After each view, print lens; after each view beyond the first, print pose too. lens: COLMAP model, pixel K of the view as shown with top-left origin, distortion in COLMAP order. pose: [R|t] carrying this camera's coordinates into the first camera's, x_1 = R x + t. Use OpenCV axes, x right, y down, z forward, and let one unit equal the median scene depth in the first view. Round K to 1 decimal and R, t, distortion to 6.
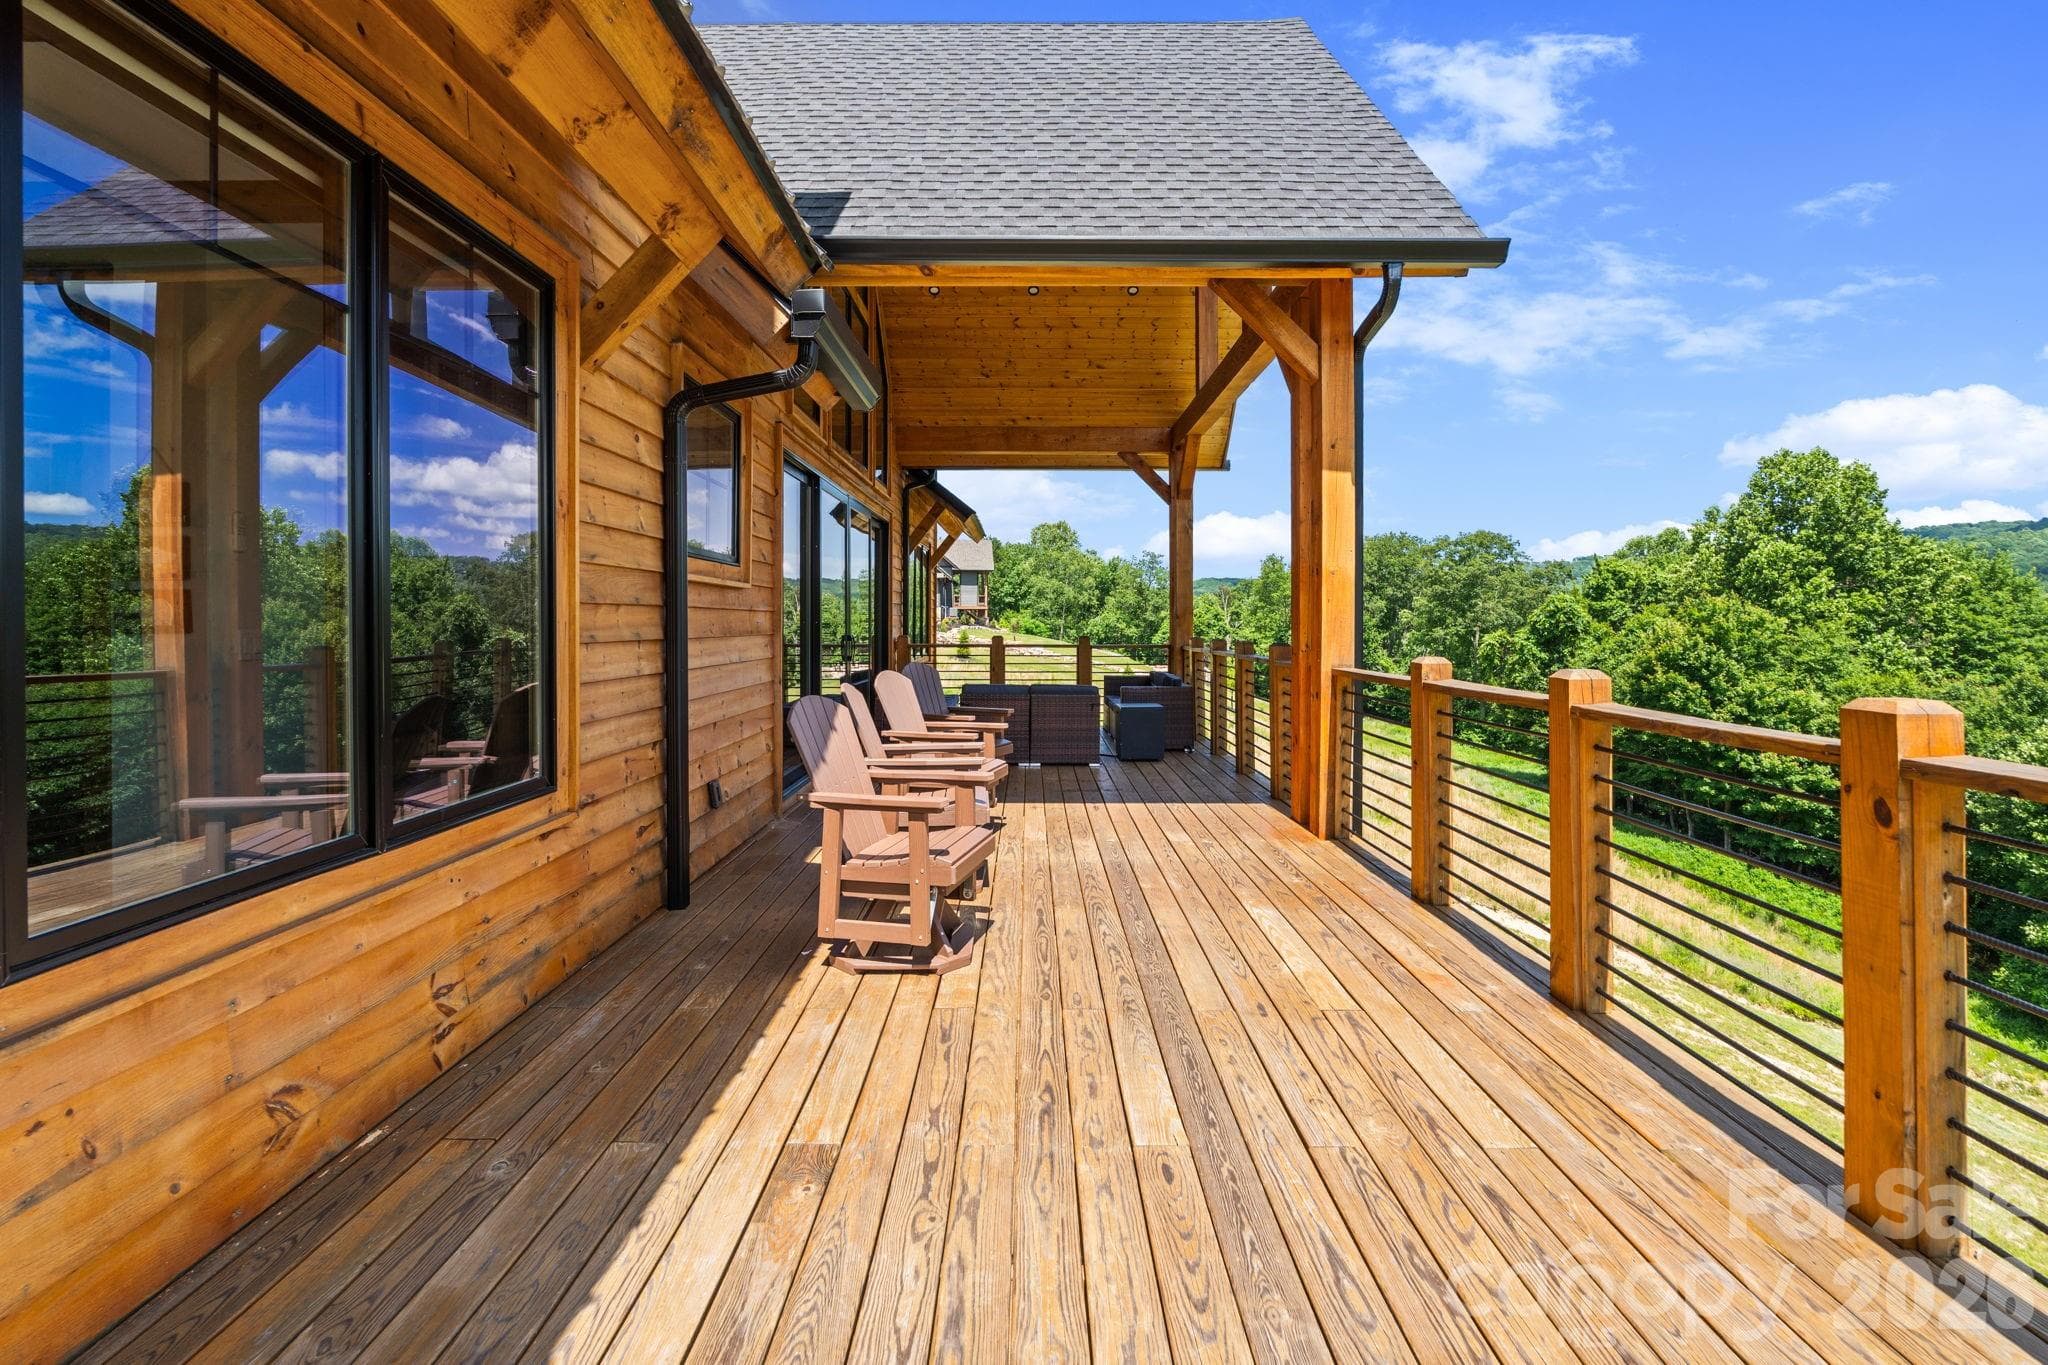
lens RADIAL K [[996.4, 0, 1024.9], [0, 996.4, 654.7], [0, 0, 1]] dist [-0.003368, 0.000585]
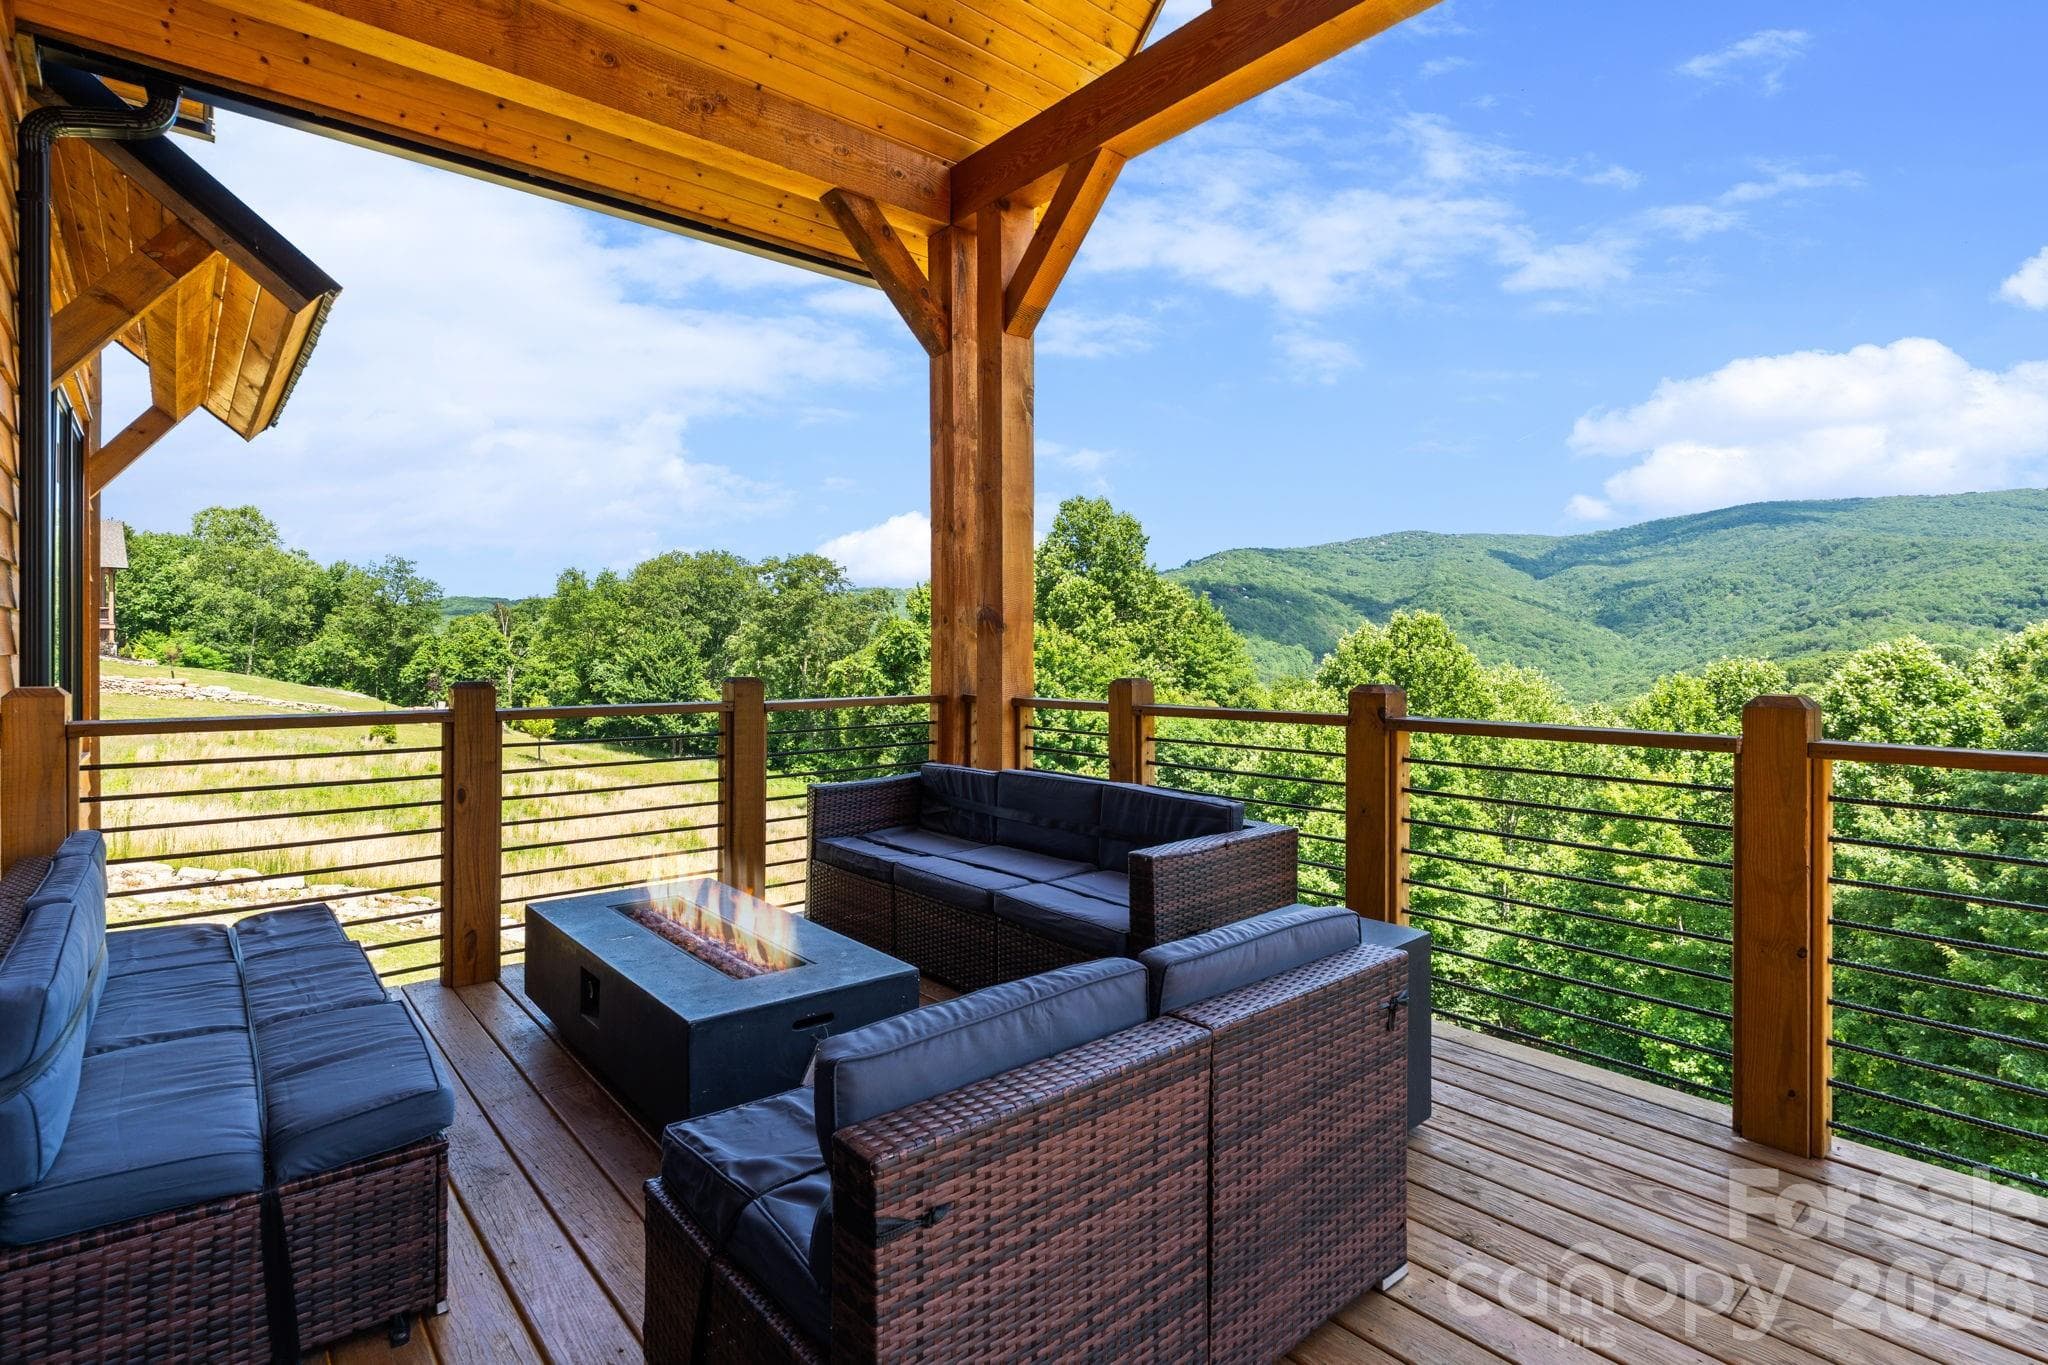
lens RADIAL K [[996.4, 0, 1024.9], [0, 996.4, 654.7], [0, 0, 1]] dist [-0.003368, 0.000585]
pose [[0.754381, -0.003295, 0.656428, -0.013916], [0.021993, 0.999553, -0.020258, -0.003443], [-0.656068, 0.029719, 0.754117, 0.144091]]
